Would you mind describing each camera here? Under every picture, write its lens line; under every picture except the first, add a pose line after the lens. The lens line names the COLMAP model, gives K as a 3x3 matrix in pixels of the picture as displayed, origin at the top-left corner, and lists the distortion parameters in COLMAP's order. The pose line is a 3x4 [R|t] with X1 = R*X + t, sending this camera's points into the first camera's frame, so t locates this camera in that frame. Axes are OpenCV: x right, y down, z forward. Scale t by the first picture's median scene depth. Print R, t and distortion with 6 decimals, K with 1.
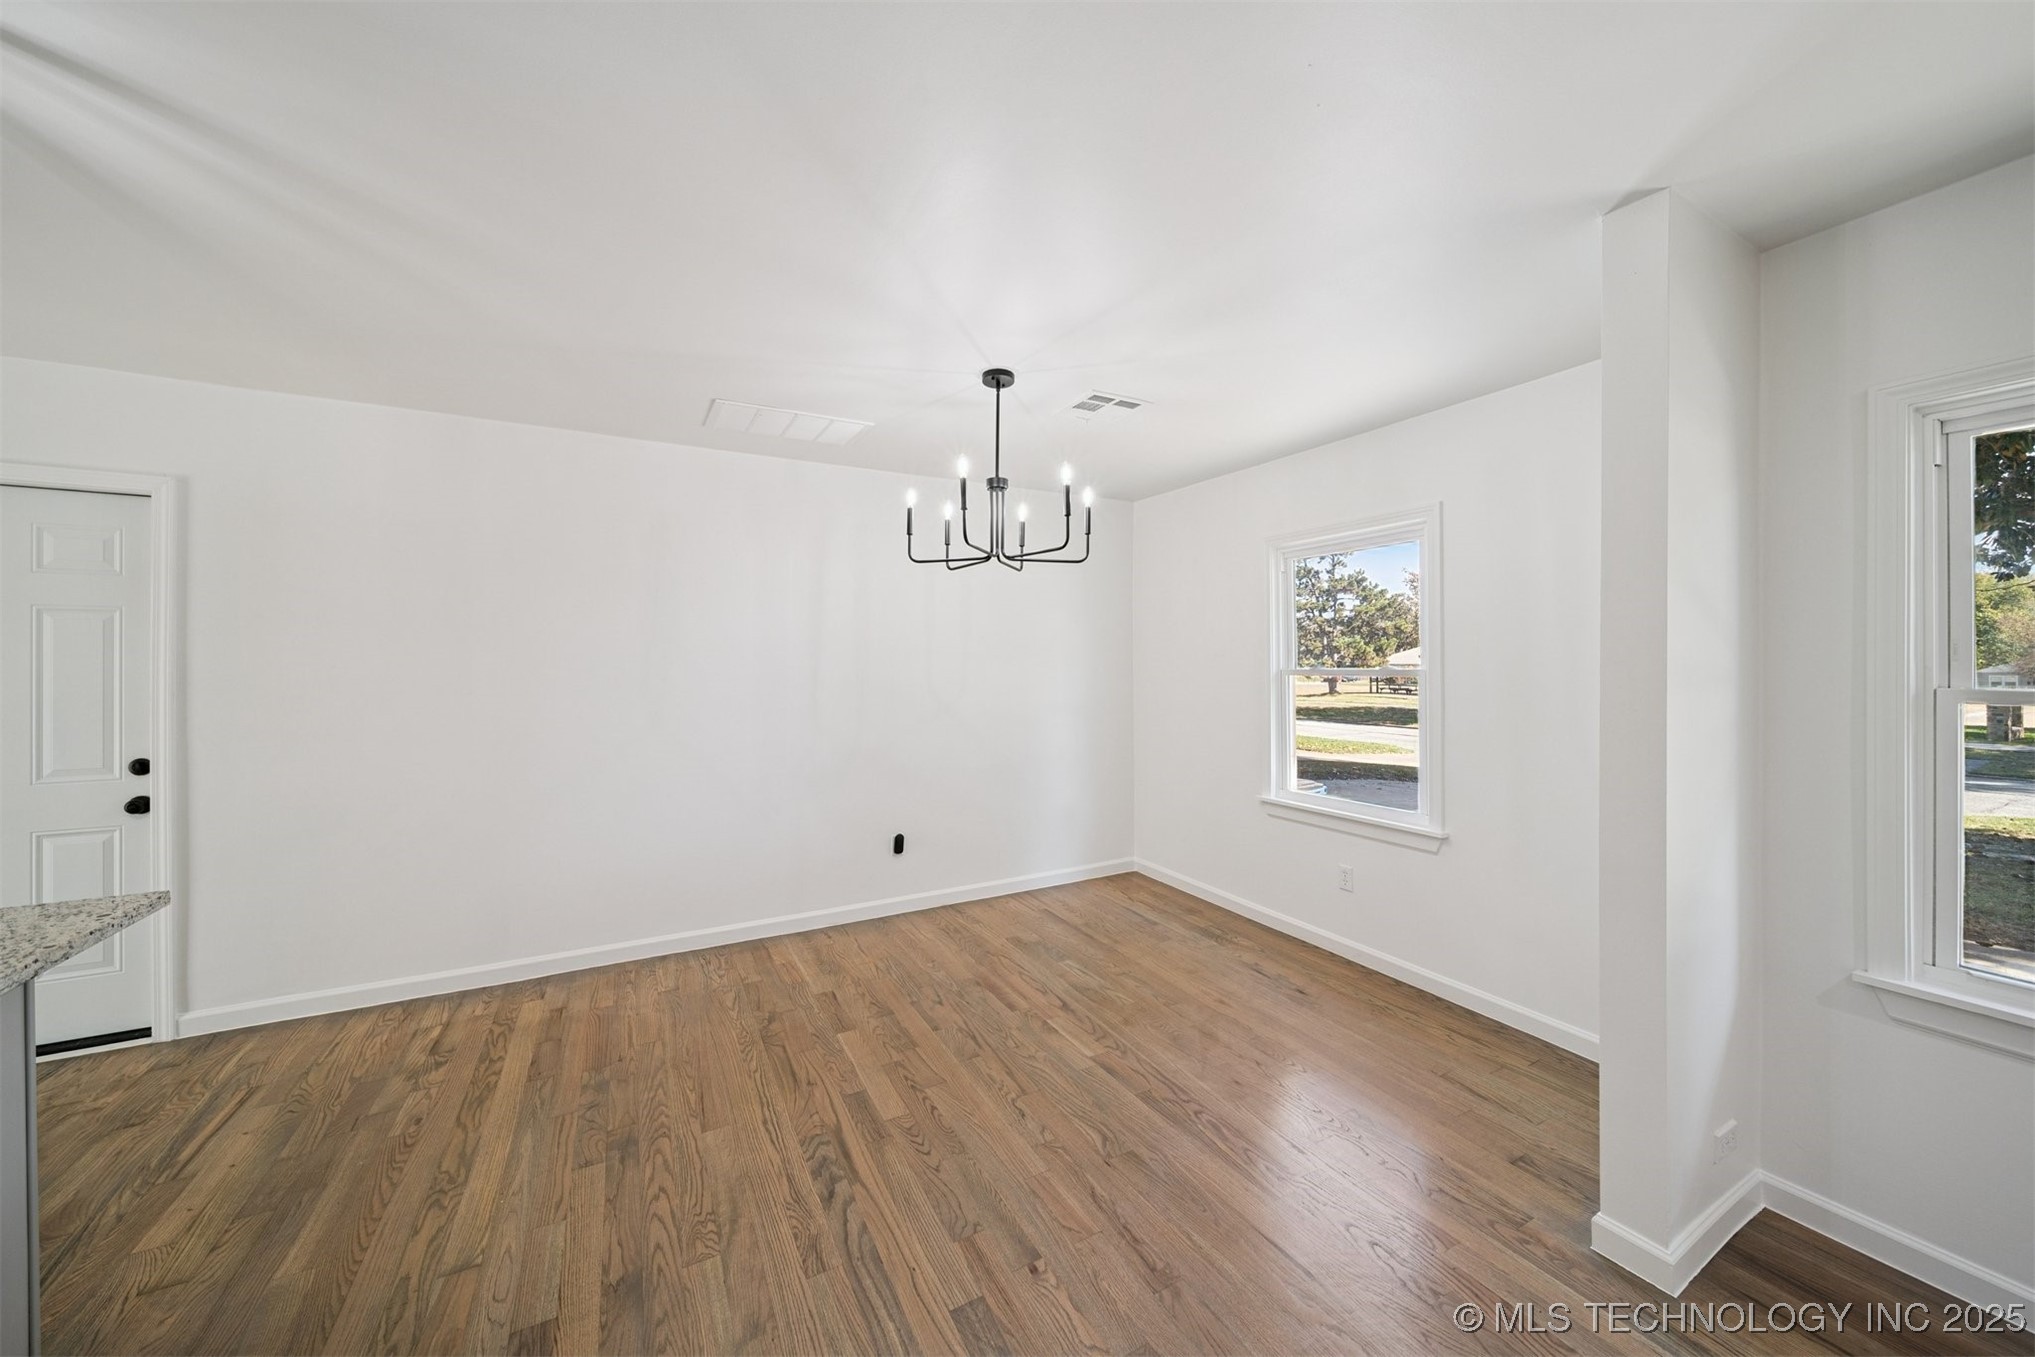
lens RADIAL K [[714.1, 0, 1010.2], [0, 714.1, 665.6], [0, 0, 1]] dist [-0.000993, -0.000400]
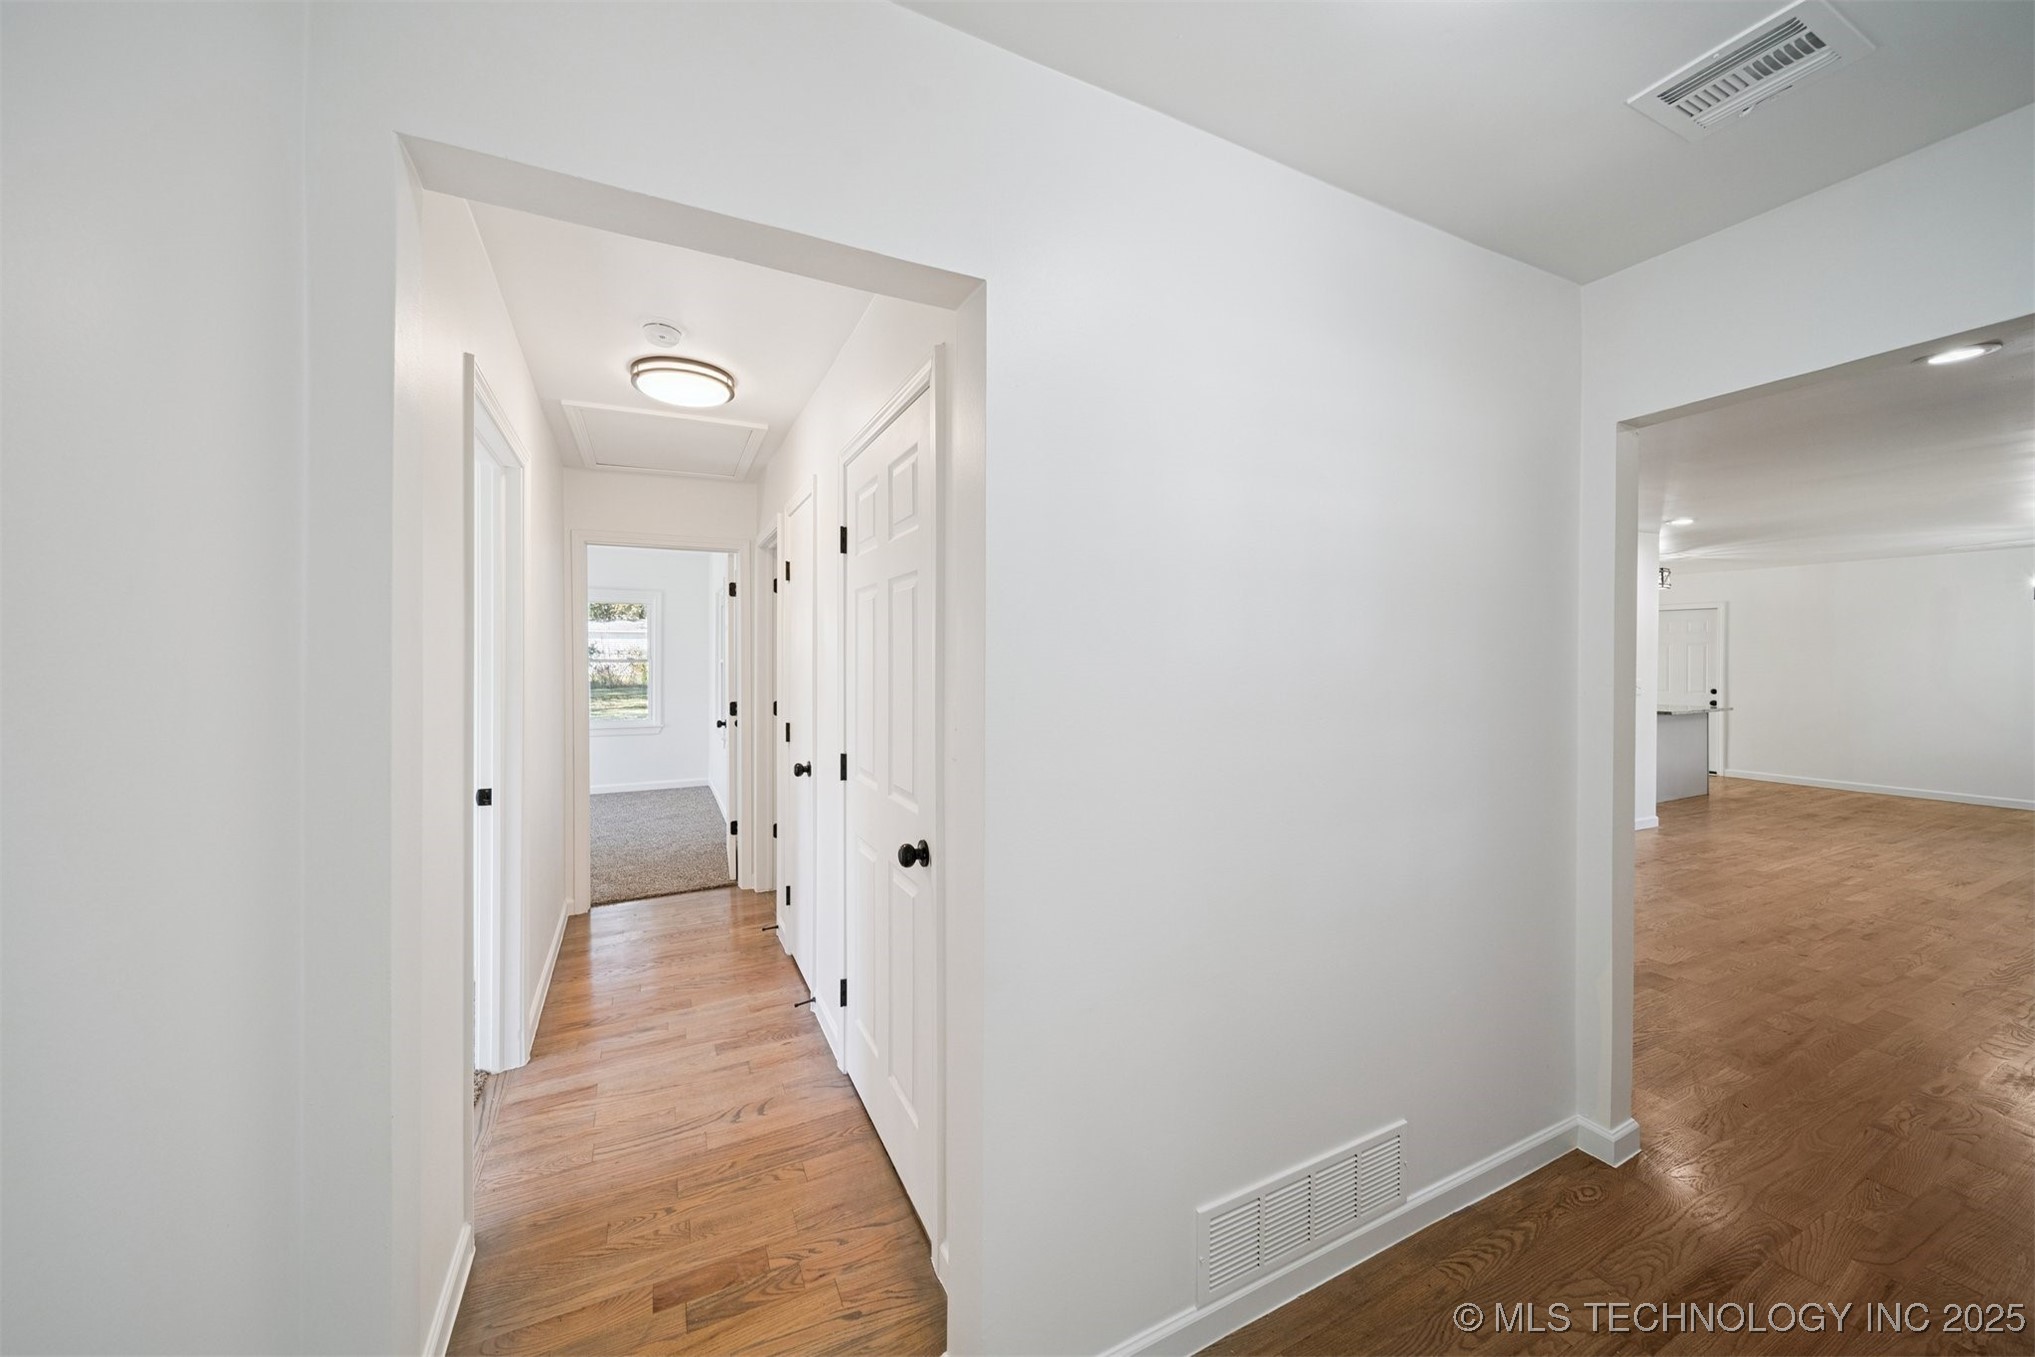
lens RADIAL K [[714.1, 0, 1012.3], [0, 714.1, 664.0], [0, 0, 1]] dist [-0.000993, -0.000400]
pose [[-0.046320, 0.007830, -0.998896, 2.236616], [0.003920, 0.999963, 0.007657, -0.021416], [0.998919, -0.003561, -0.046349, -2.103674]]
